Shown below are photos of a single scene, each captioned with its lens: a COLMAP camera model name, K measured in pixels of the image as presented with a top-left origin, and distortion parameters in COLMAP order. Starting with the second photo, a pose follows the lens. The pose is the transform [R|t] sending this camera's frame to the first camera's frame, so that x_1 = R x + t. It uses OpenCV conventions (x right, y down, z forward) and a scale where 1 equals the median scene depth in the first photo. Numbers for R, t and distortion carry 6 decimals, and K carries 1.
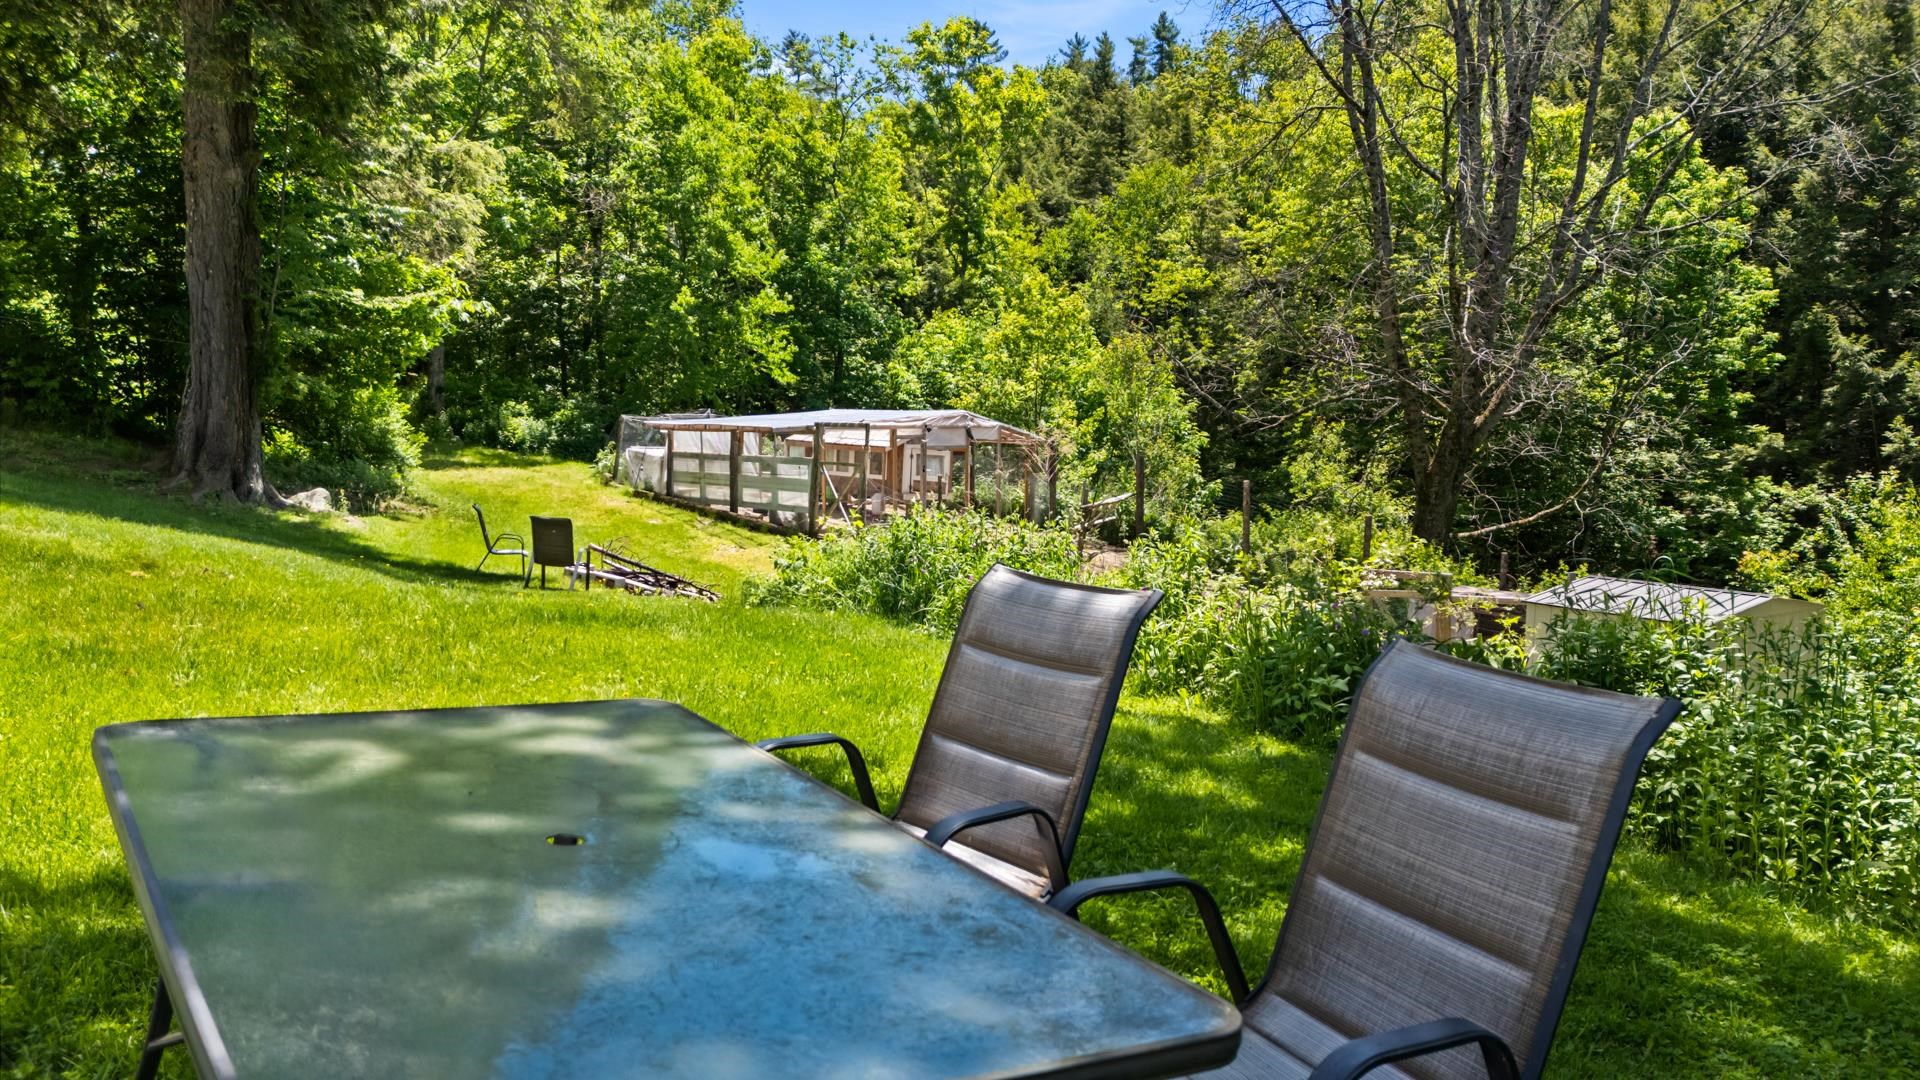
lens RADIAL K [[1401.7, 0, 960.0], [0, 1401.7, 540.0], [0, 0, 1]] dist [0.056029, -0.135080]
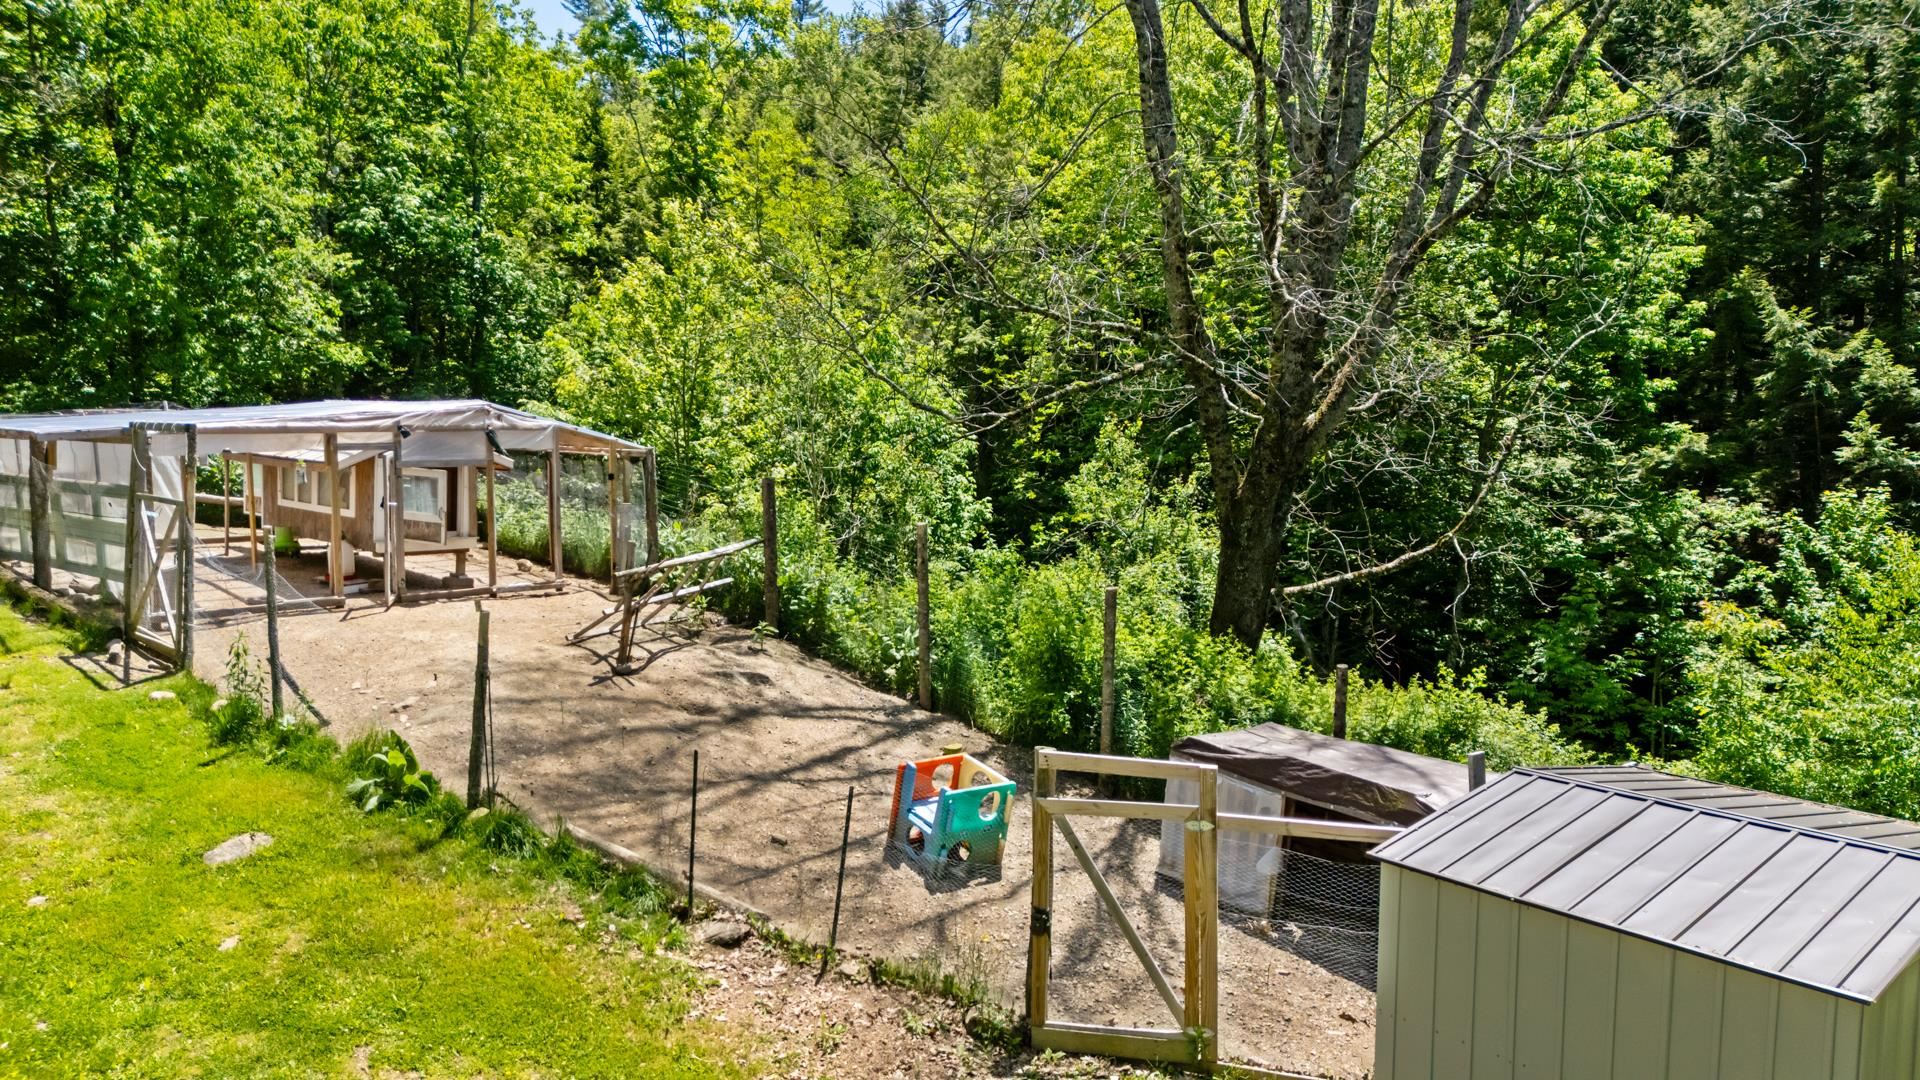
lens RADIAL K [[1401.7, 0, 960.0], [0, 1401.7, 540.0], [0, 0, 1]] dist [0.056029, -0.135080]
pose [[0.996067, -0.008375, 0.088201, 0.109937], [0.008129, 0.999962, 0.003151, -0.023713], [-0.088224, -0.002422, 0.996098, 0.271160]]
